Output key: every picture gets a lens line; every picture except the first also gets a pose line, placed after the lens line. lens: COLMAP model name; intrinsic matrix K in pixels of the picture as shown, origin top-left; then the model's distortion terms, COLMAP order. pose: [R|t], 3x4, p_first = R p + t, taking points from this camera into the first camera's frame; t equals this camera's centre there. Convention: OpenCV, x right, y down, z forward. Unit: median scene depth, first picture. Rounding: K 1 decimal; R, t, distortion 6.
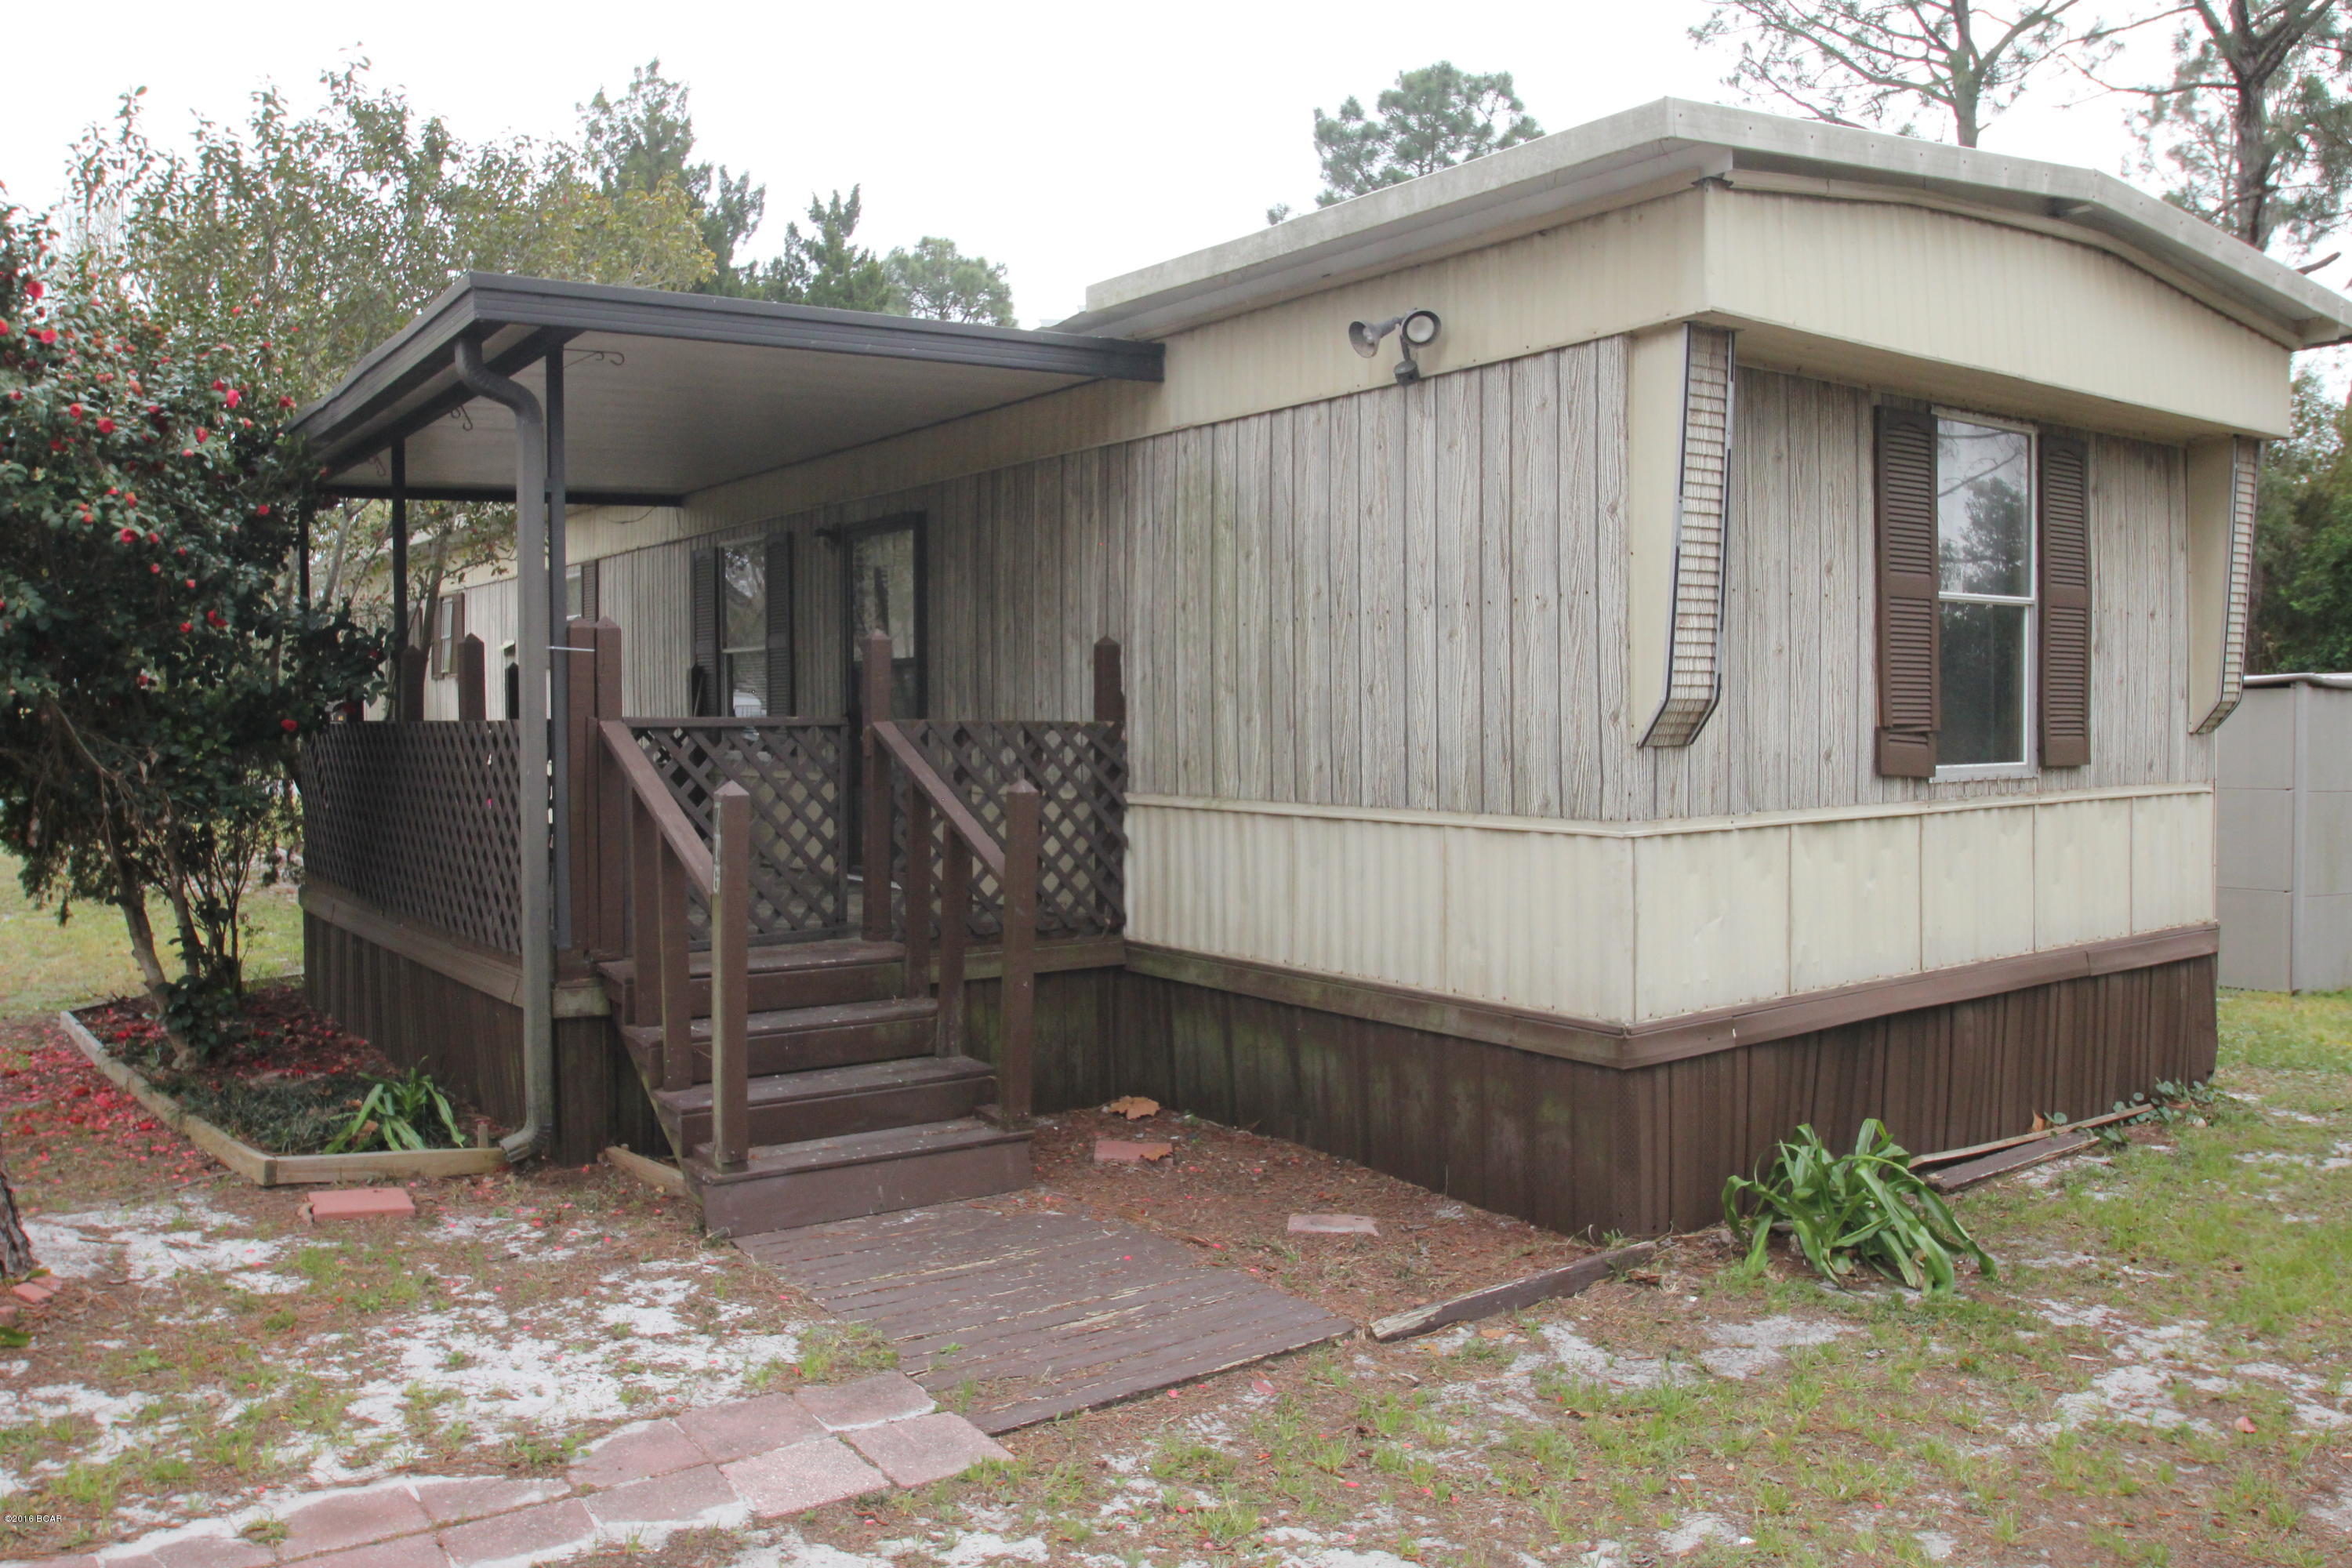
lens RADIAL K [[1745.6, 0, 1172.0], [0, 1745.6, 762.5], [0, 0, 1]] dist [-0.066592, 0.041638]
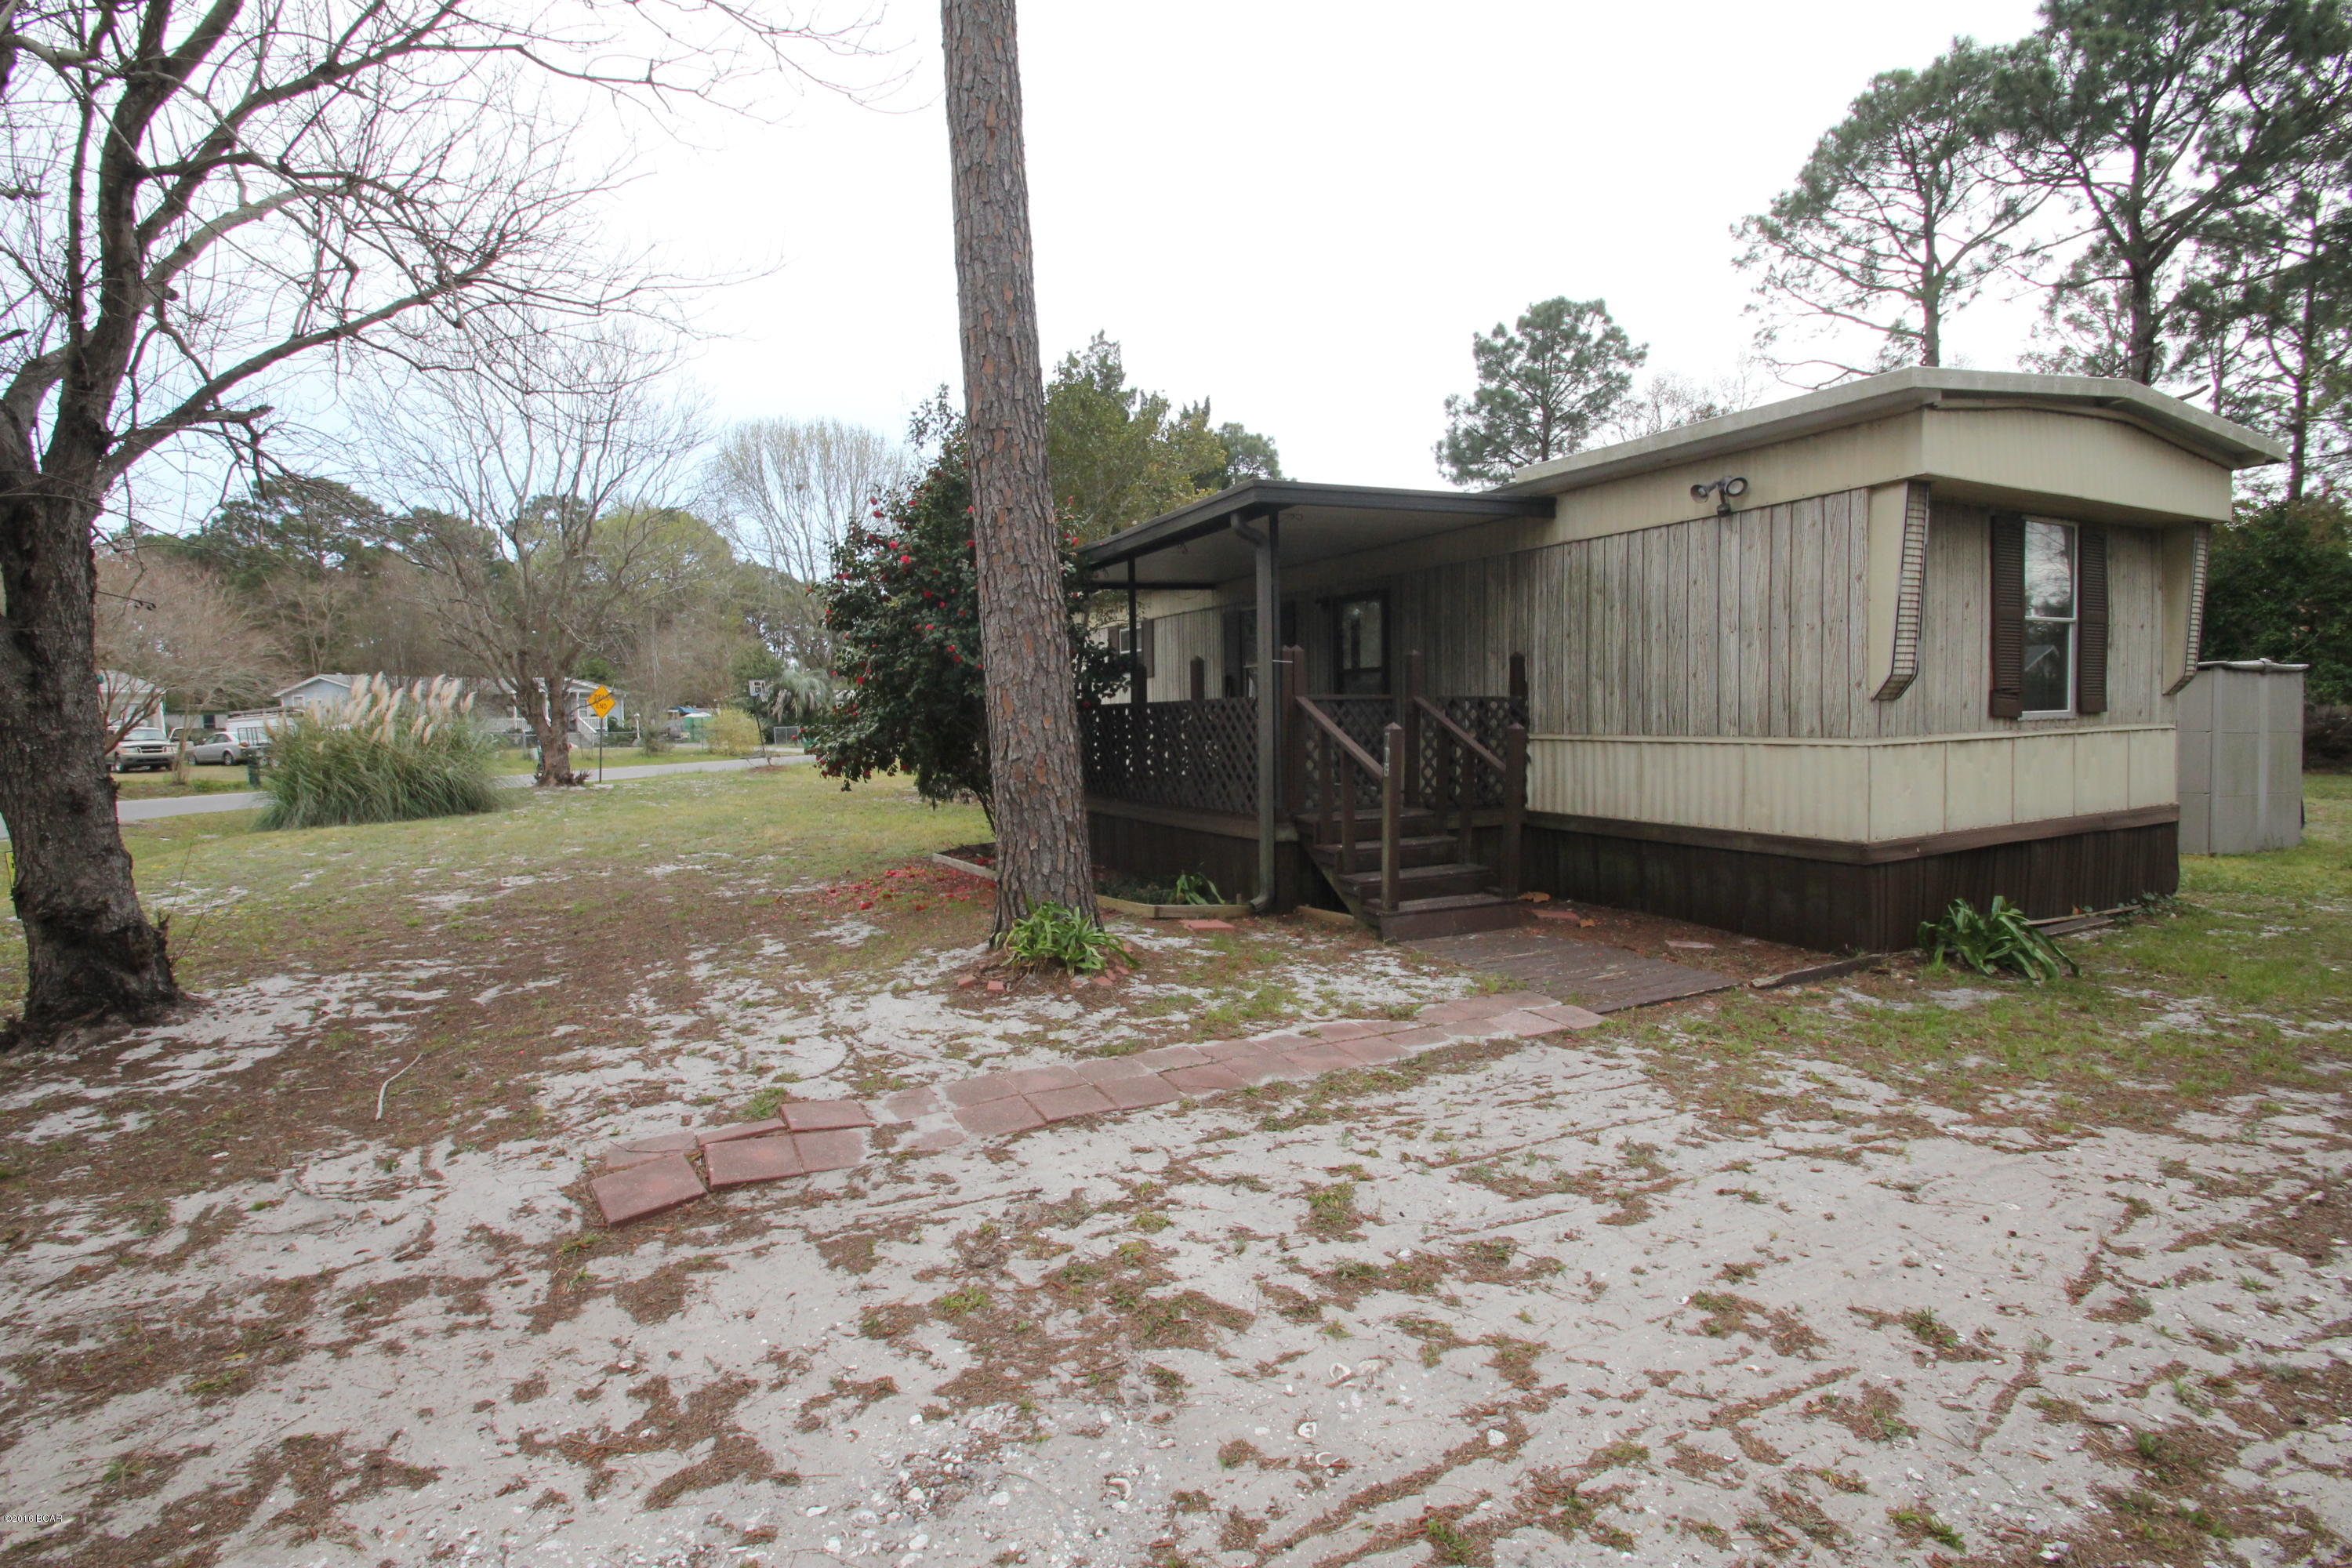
lens RADIAL K [[1086.8, 0, 1141.7], [0, 1086.8, 763.6], [0, 0, 1]] dist [0.012021, -0.017635]
pose [[0.987688, -0.004304, -0.156380, -0.297064], [0.007269, 0.999804, 0.018391, 0.029025], [0.156270, -0.019302, 0.987526, -0.285345]]
